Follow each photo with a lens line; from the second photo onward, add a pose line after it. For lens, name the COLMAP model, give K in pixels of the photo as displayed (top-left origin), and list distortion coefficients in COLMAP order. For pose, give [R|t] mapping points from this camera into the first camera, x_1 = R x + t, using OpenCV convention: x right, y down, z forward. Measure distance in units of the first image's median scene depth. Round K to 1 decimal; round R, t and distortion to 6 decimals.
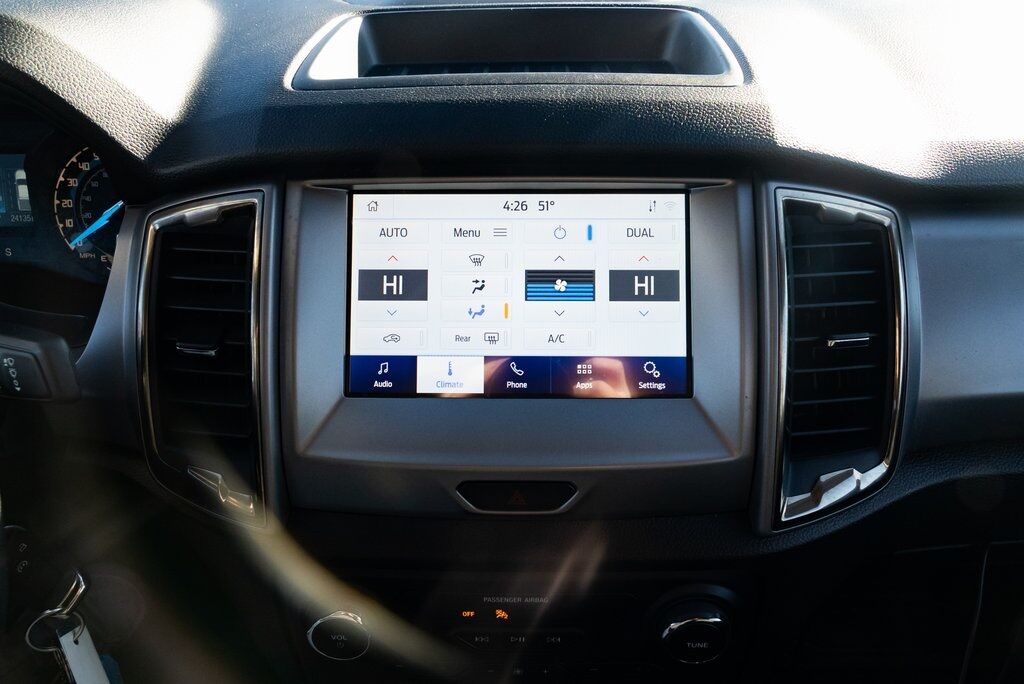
lens RADIAL K [[891.1, 0, 540.1], [0, 891.1, 350.3], [0, 0, 1]] dist [-0.007512, -0.016339]
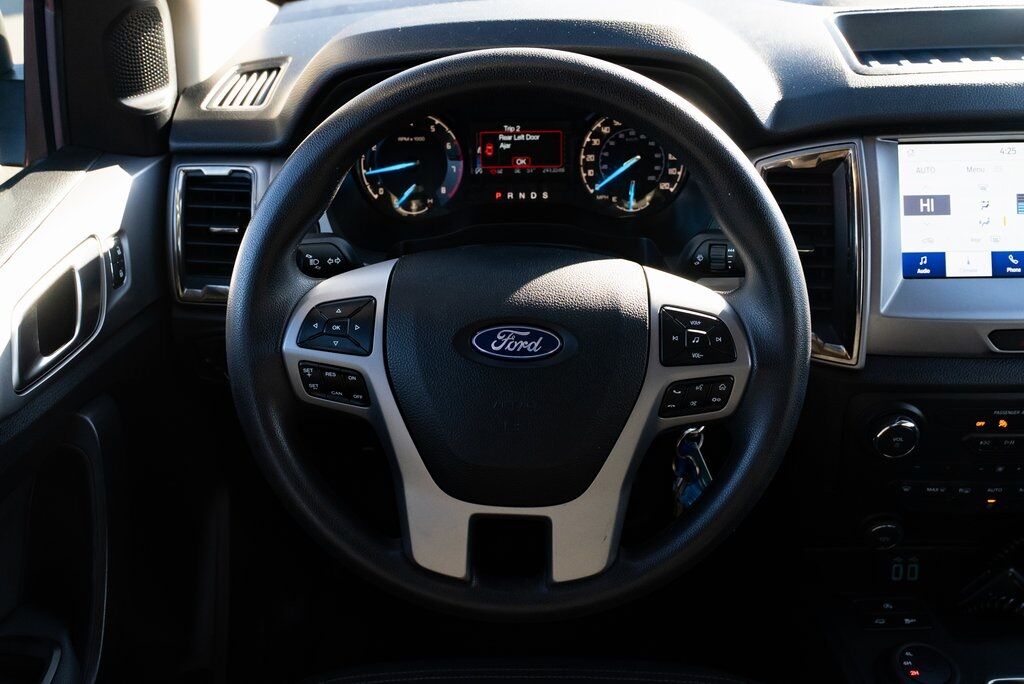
lens RADIAL K [[961.5, 0, 514.1], [0, 961.5, 343.2], [0, 0, 1]] dist [0.004362, 0.000000]
pose [[0.999863, -0.016537, 0.000742, -0.863988], [0.016524, 0.999754, 0.014794, 0.123011], [-0.000987, -0.014780, 0.999890, -0.619274]]
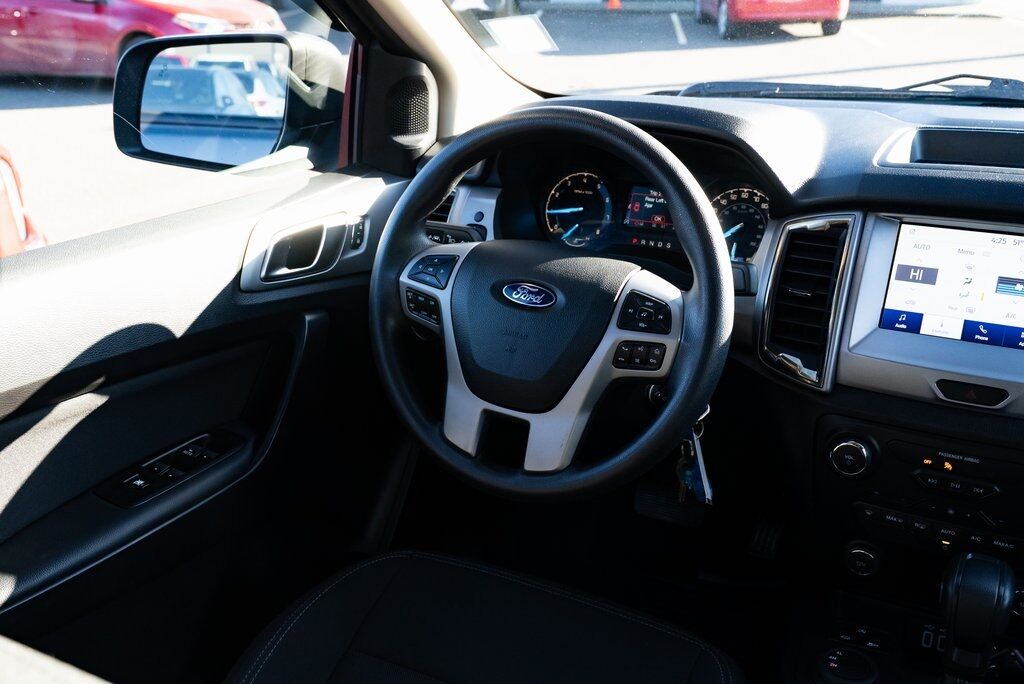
lens RADIAL K [[993.8, 0, 513.9], [0, 993.8, 344.2], [0, 0, 1]] dist [0.000690, 0.000000]
pose [[0.889190, 0.163011, -0.427515, -0.006318], [-0.222643, 0.970450, -0.093046, 0.433292], [0.399714, 0.177919, 0.899207, -1.113131]]
